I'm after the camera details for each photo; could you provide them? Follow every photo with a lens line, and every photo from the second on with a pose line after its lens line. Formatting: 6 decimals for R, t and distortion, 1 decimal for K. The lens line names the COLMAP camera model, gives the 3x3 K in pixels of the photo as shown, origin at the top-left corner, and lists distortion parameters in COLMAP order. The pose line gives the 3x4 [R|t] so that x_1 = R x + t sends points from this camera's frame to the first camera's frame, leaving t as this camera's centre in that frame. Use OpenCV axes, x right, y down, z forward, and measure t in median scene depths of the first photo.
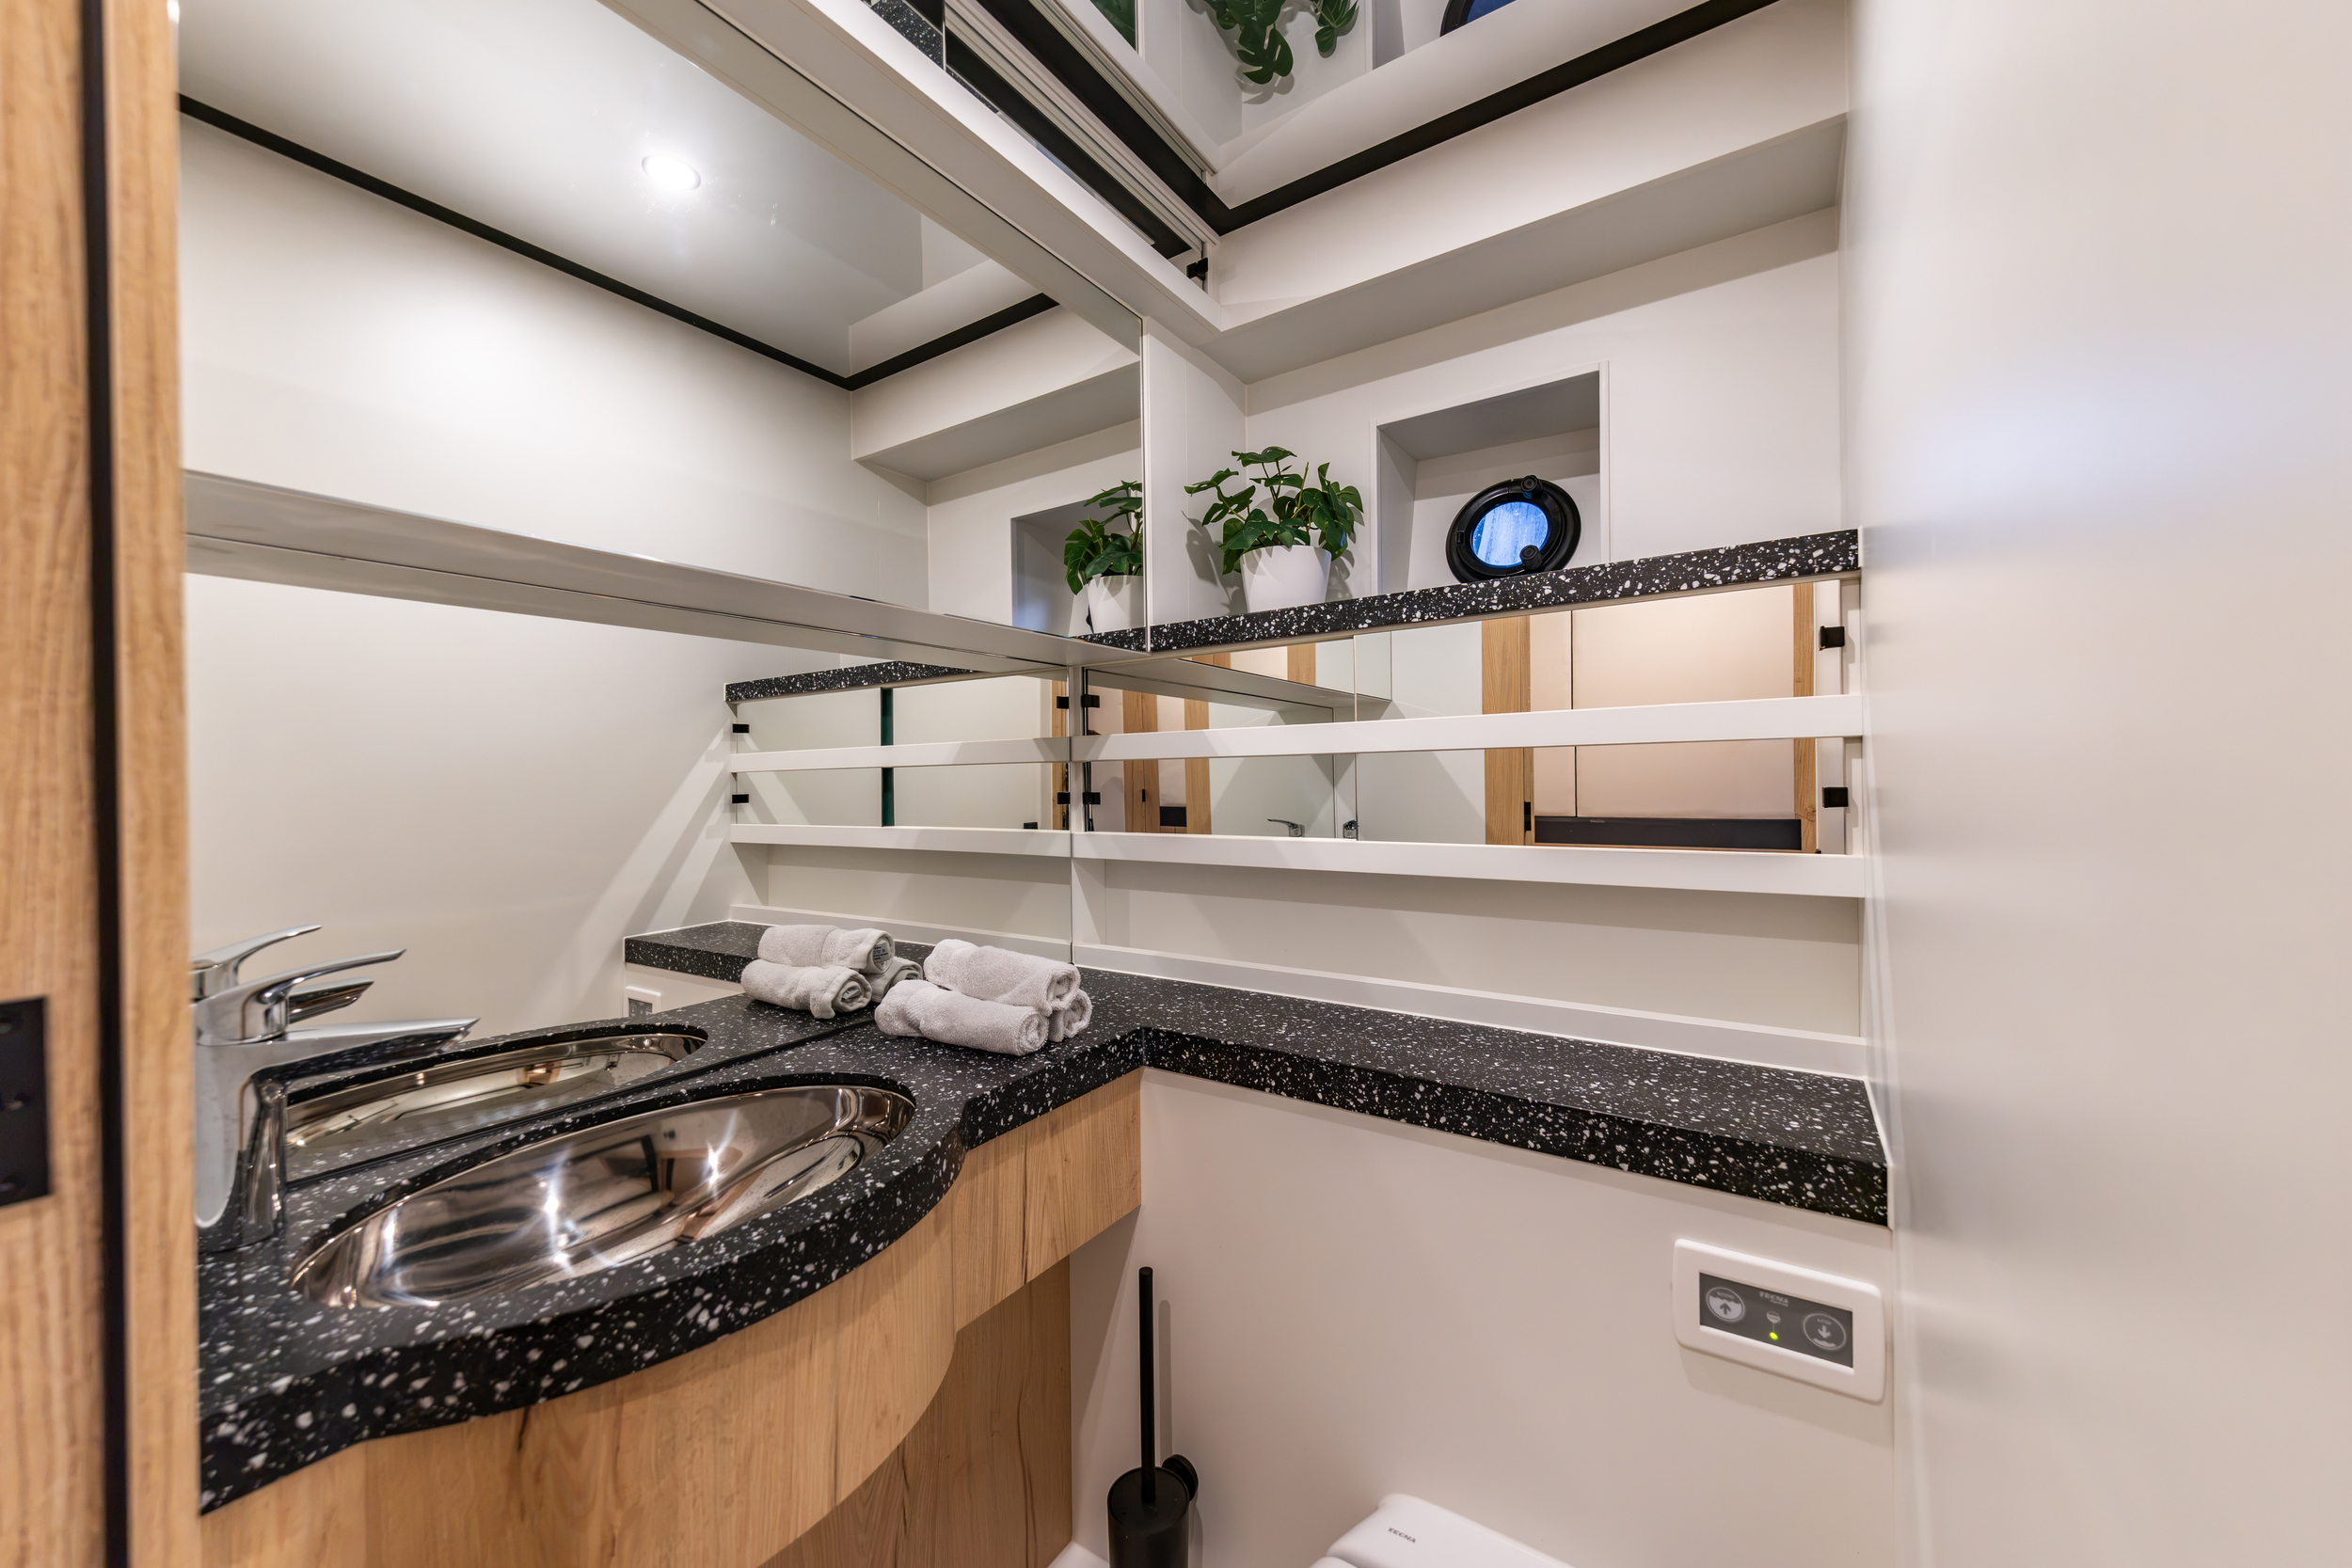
lens RADIAL K [[877.1, 0, 1183.1], [0, 877.1, 786.7], [0, 0, 1]] dist [0.002631, -0.000421]
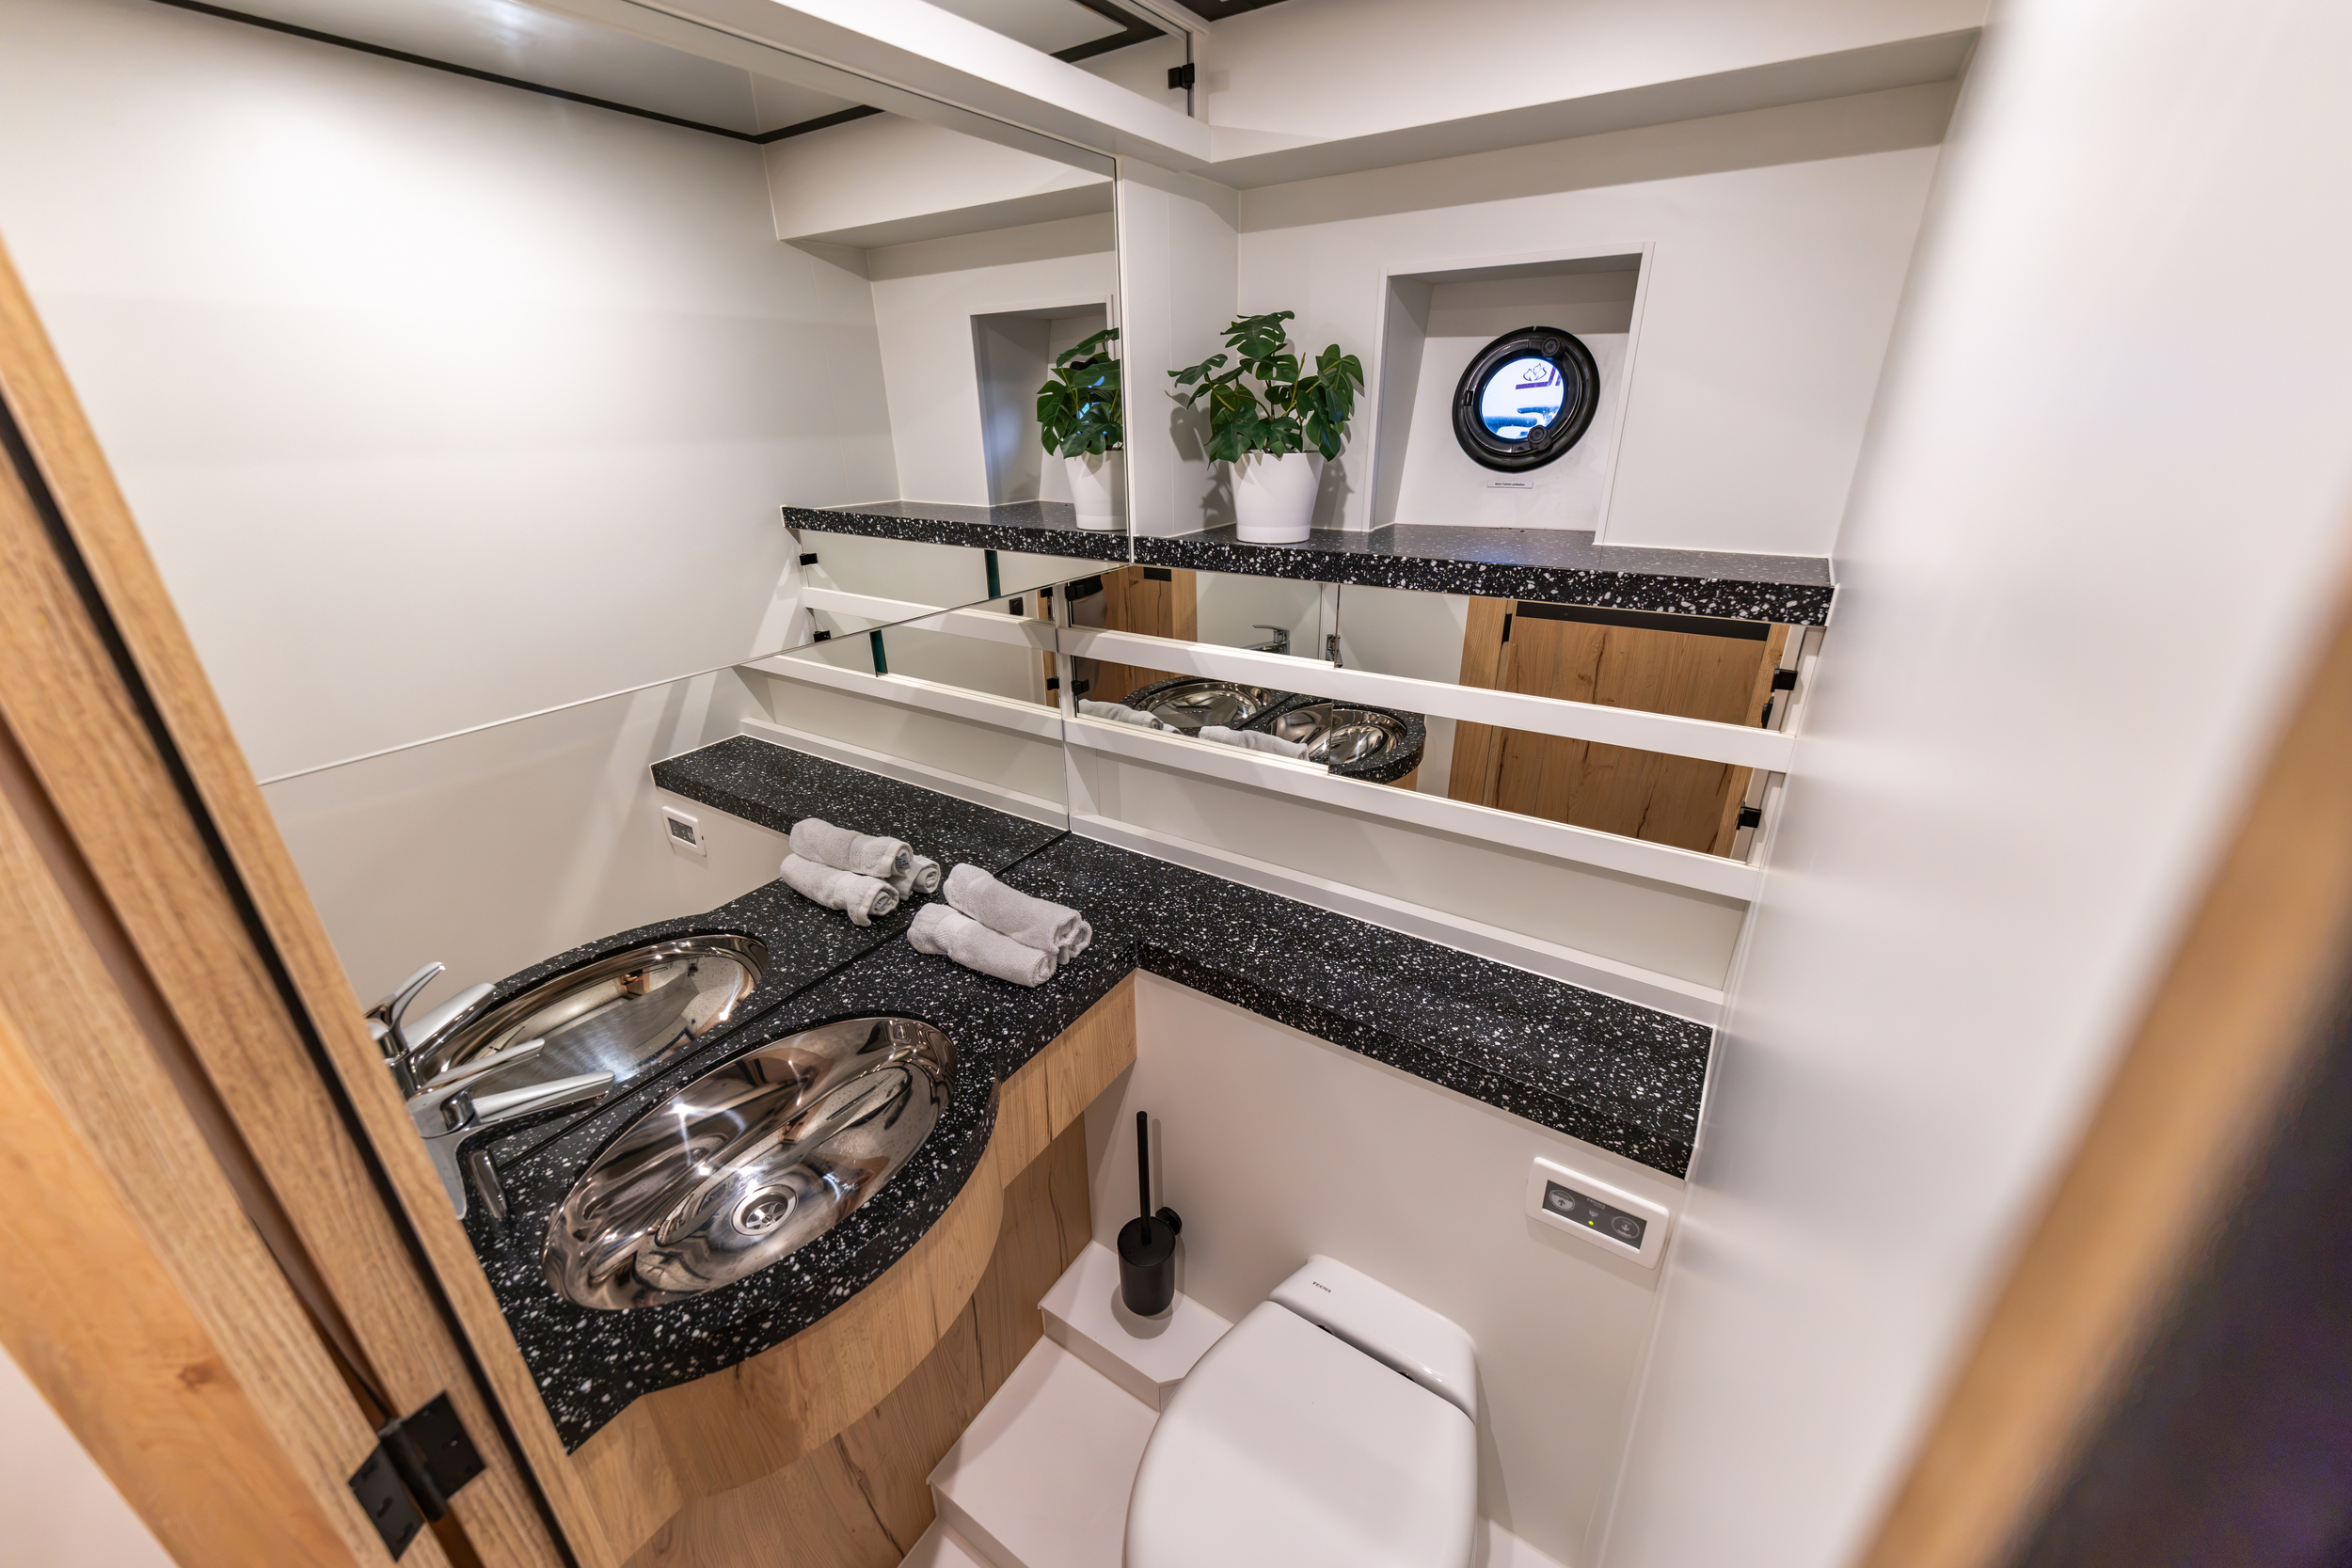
lens RADIAL K [[877.1, 0, 1177.4], [0, 877.1, 794.6], [0, 0, 1]] dist [0.002631, -0.000421]
pose [[0.999972, -0.004445, 0.006023, 0.005253], [0.001747, 0.920944, 0.389692, -0.404100], [-0.007280, -0.389671, 0.920926, -0.013491]]
